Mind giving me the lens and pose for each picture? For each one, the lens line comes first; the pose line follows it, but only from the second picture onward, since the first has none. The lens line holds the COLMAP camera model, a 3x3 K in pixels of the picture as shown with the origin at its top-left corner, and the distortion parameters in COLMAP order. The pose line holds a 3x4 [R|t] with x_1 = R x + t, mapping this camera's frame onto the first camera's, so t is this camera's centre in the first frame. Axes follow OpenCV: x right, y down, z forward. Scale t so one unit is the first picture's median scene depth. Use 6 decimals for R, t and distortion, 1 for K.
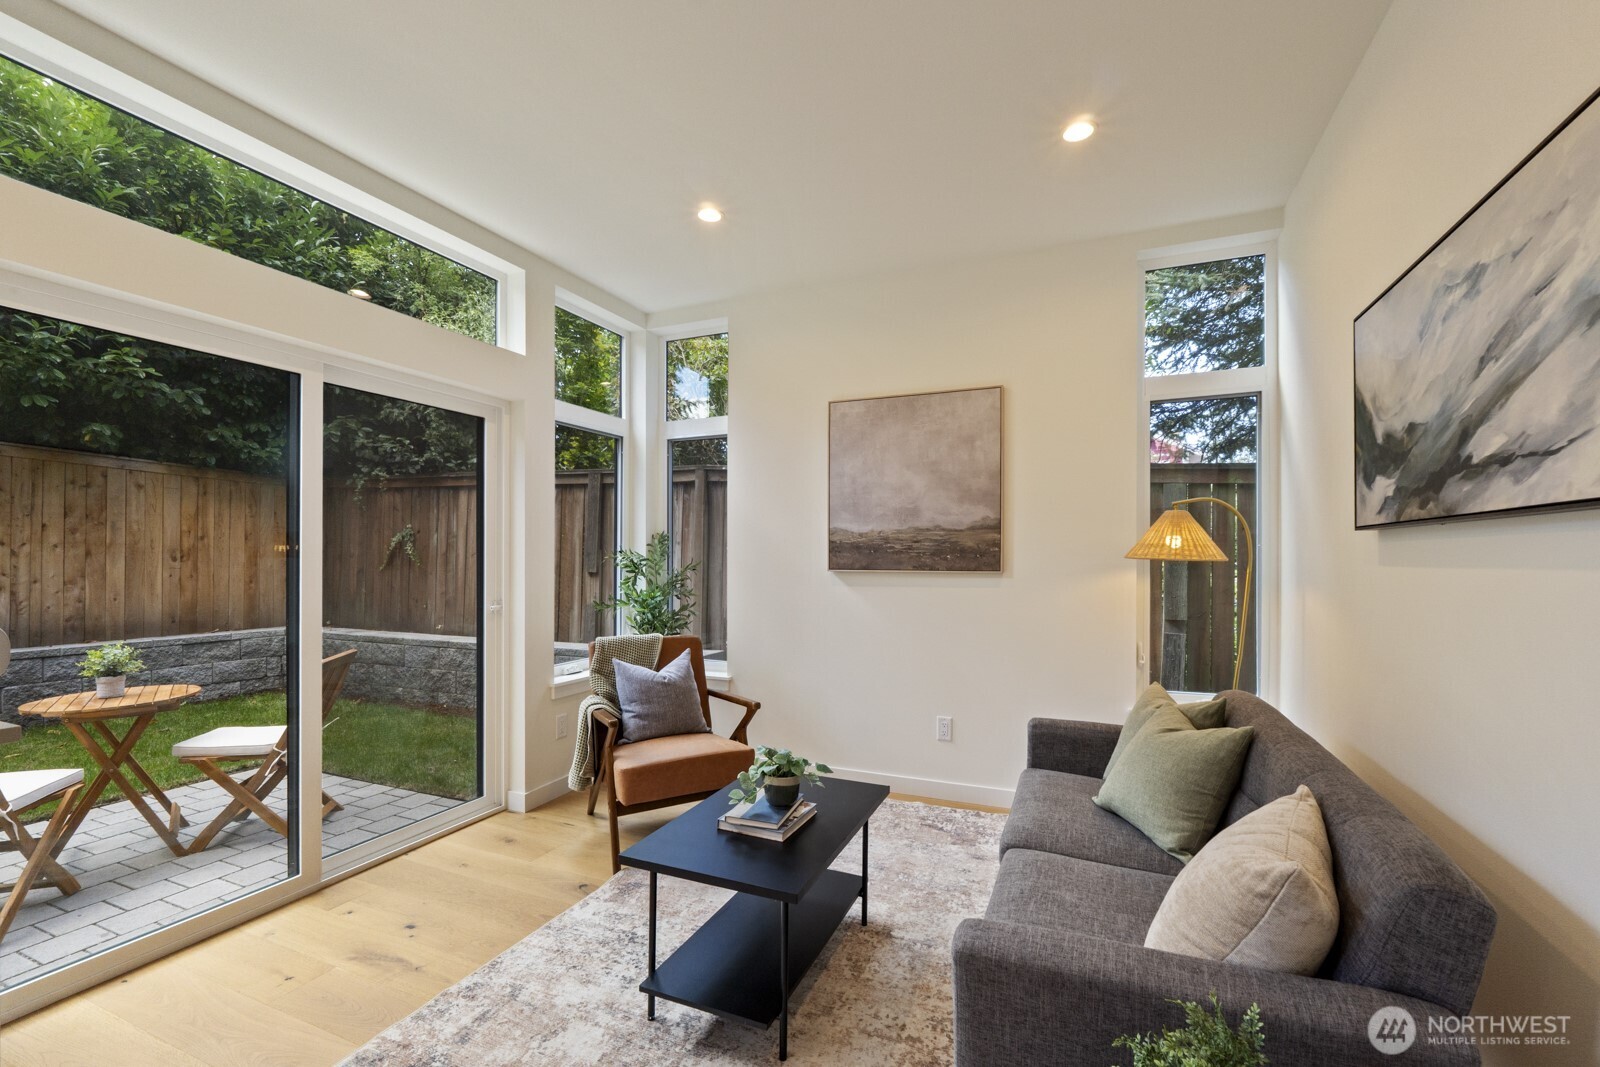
lens RADIAL K [[676.7, 0, 810.4], [0, 676.7, 532.3], [0, 0, 1]] dist [-0.001037, -0.000044]
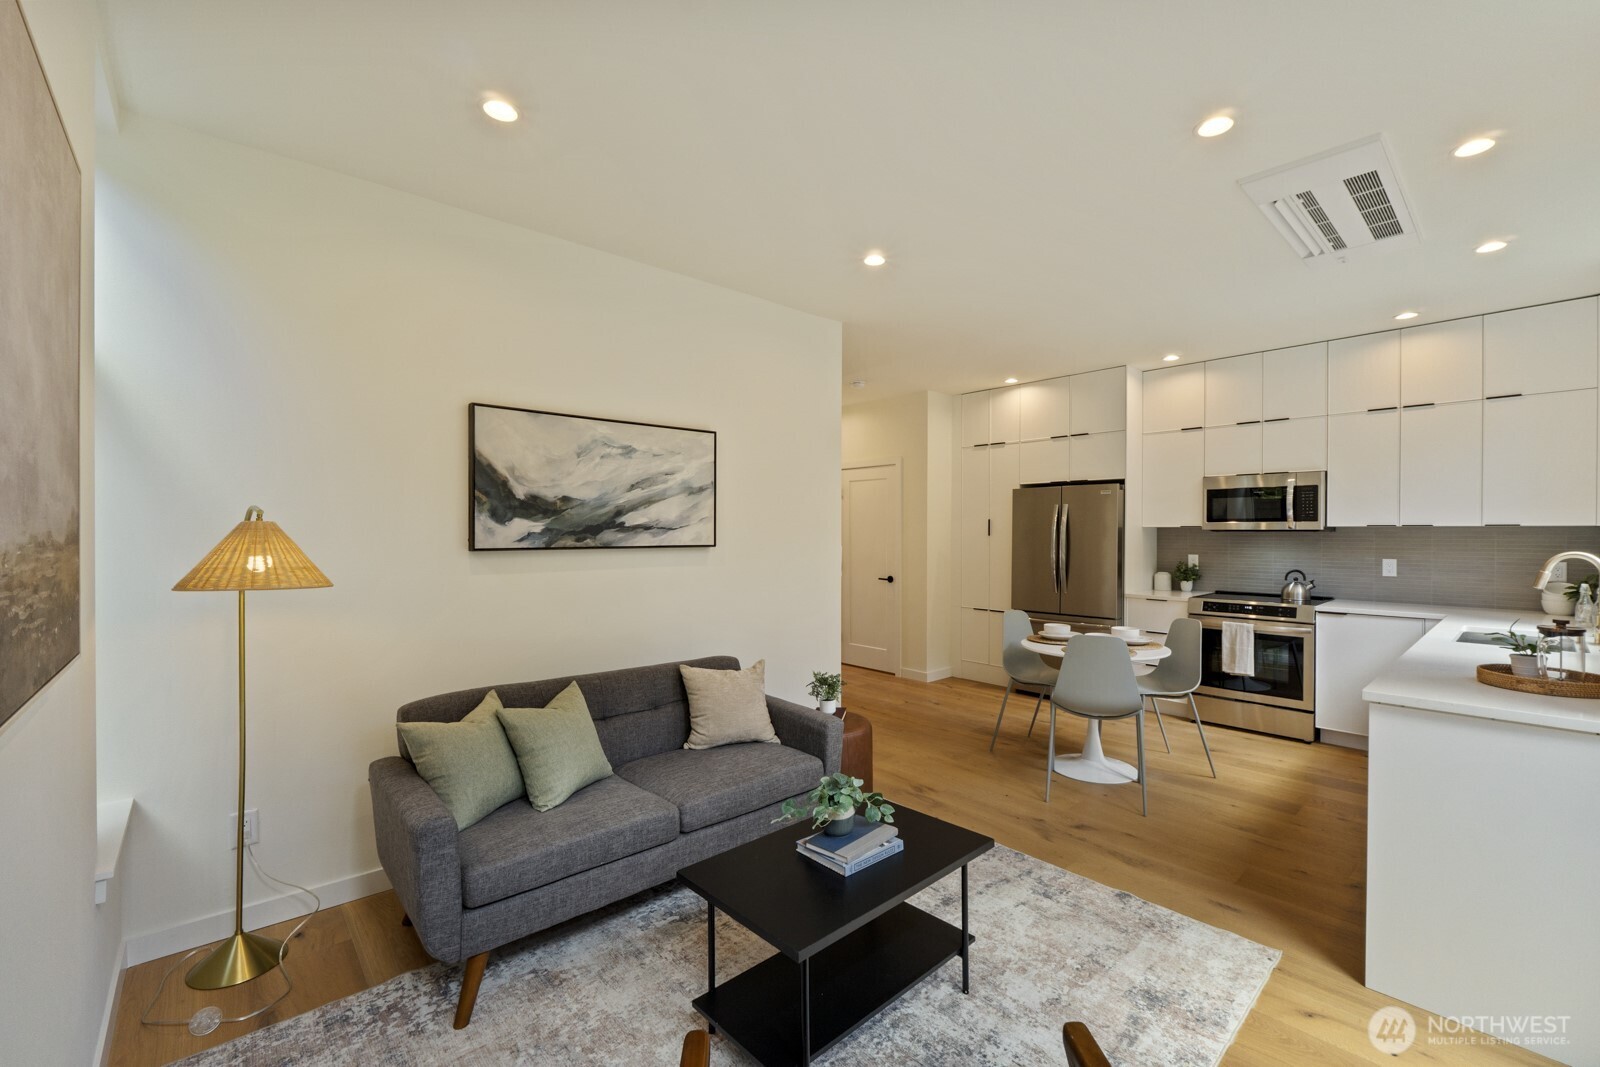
lens RADIAL K [[665.5, 0, 808.6], [0, 665.5, 538.8], [0, 0, 1]] dist [-0.001522, -0.000135]
pose [[-0.909512, -0.004328, 0.415655, -0.175417], [-0.014553, 0.999664, -0.021435, -0.003926], [-0.415423, -0.025545, -0.909270, 0.823489]]
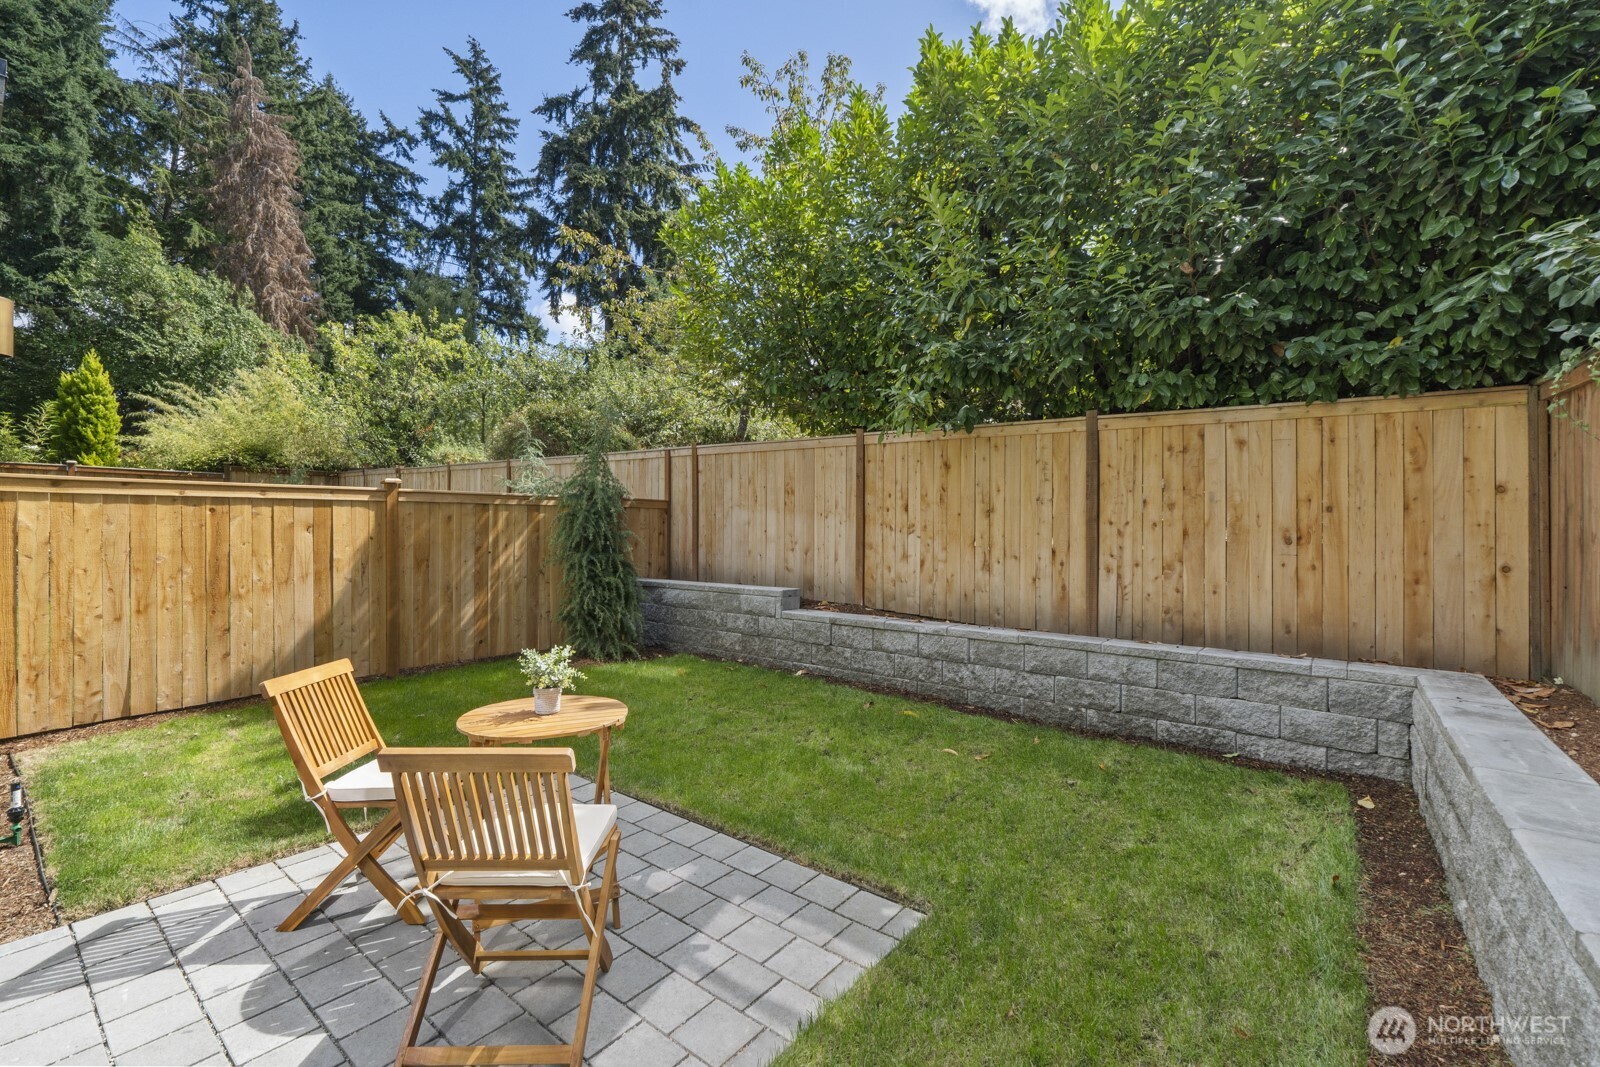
lens RADIAL K [[679.1, 0, 795.6], [0, 679.1, 530.0], [0, 0, 1]] dist [-0.011130, 0.000041]
pose [[-0.267197, -0.002584, -0.963639, -0.205444], [0.029534, 0.999505, -0.010870, 0.029281], [0.963189, -0.031364, -0.266988, 1.014332]]
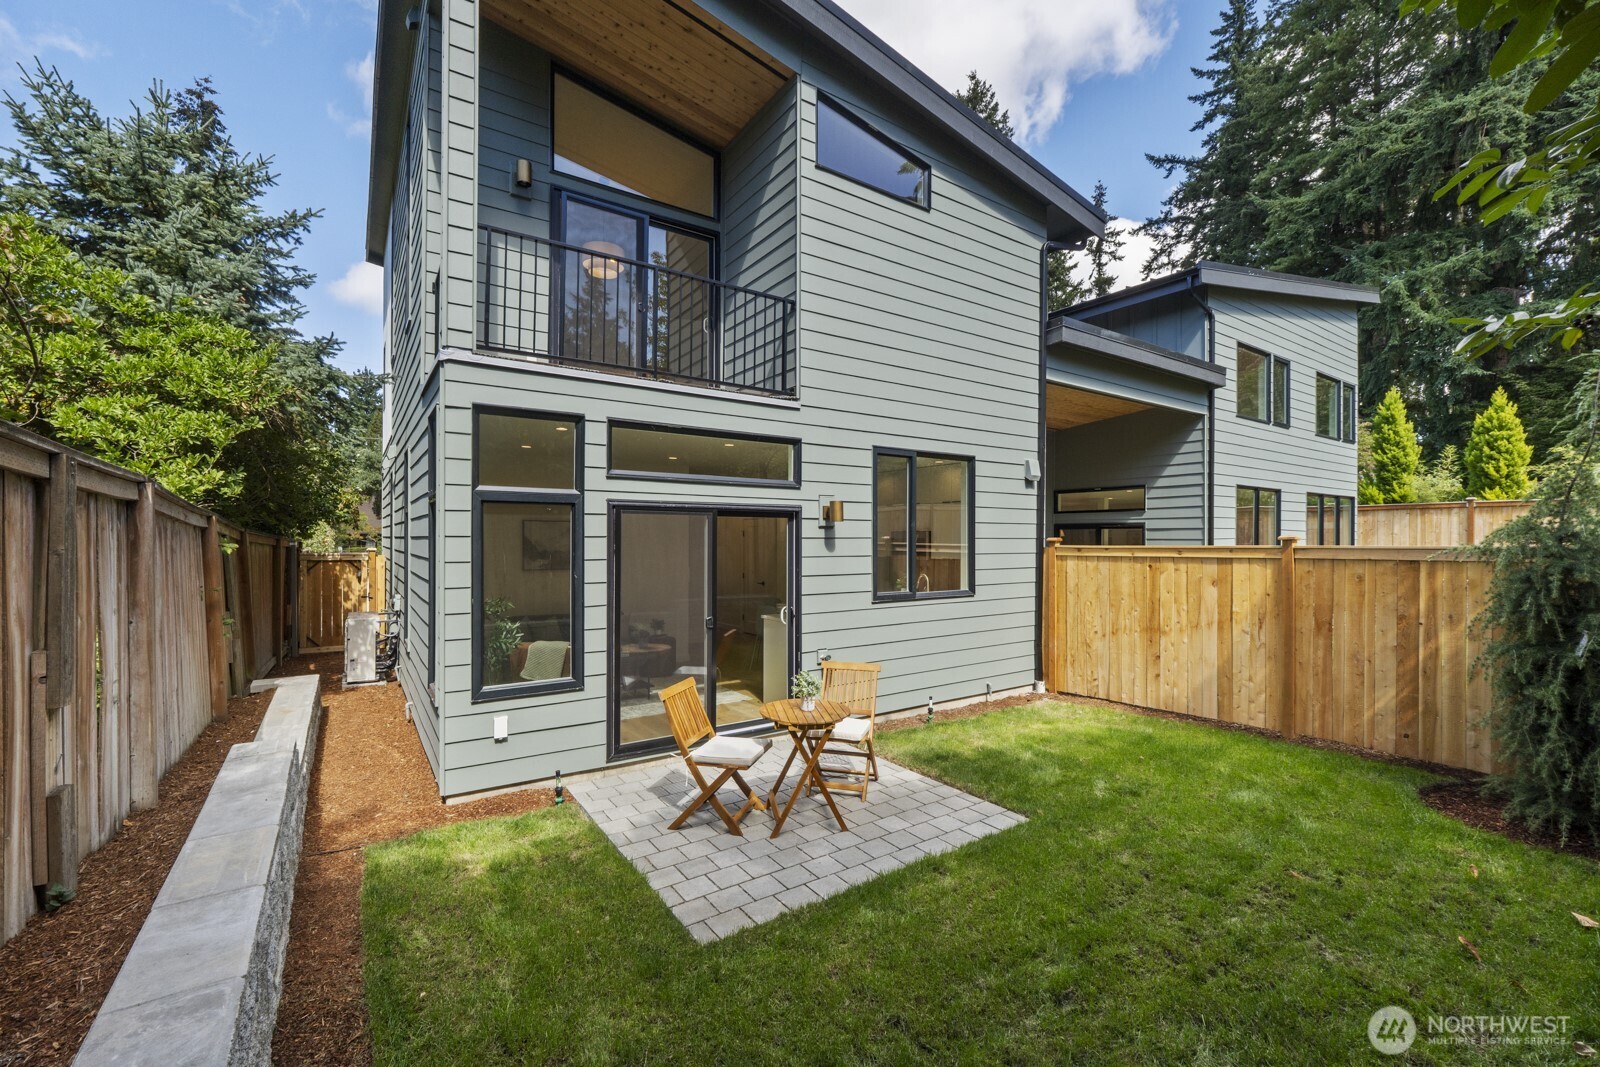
lens RADIAL K [[665.5, 0, 808.6], [0, 665.5, 538.8], [0, 0, 1]] dist [-0.001522, -0.000135]
pose [[-0.844325, -0.002144, 0.535827, -1.248062], [-0.020792, 0.999370, -0.028764, -0.052755], [-0.535427, -0.035428, -0.843838, 1.495837]]
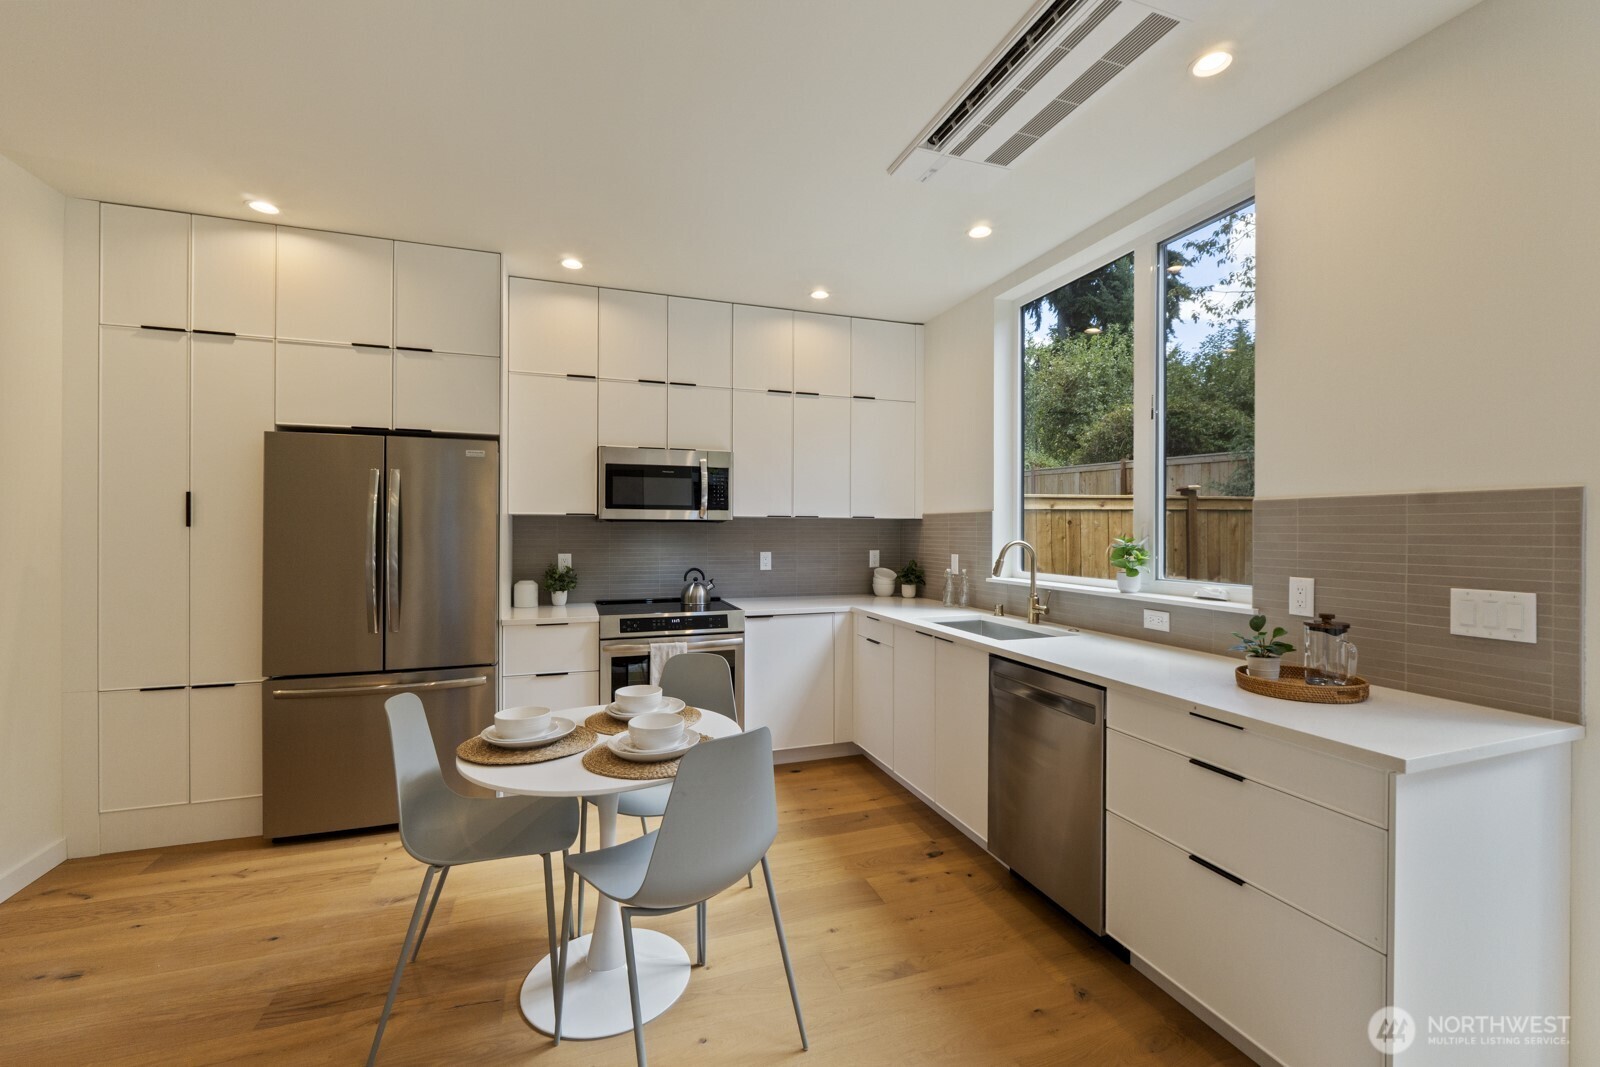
lens RADIAL K [[676.7, 0, 810.4], [0, 676.7, 532.3], [0, 0, 1]] dist [-0.001037, -0.000044]
pose [[-0.729400, 0.000737, -0.684087, 0.058265], [0.021137, 0.999546, -0.021460, -0.013377], [0.683760, -0.030113, -0.729085, 0.312375]]
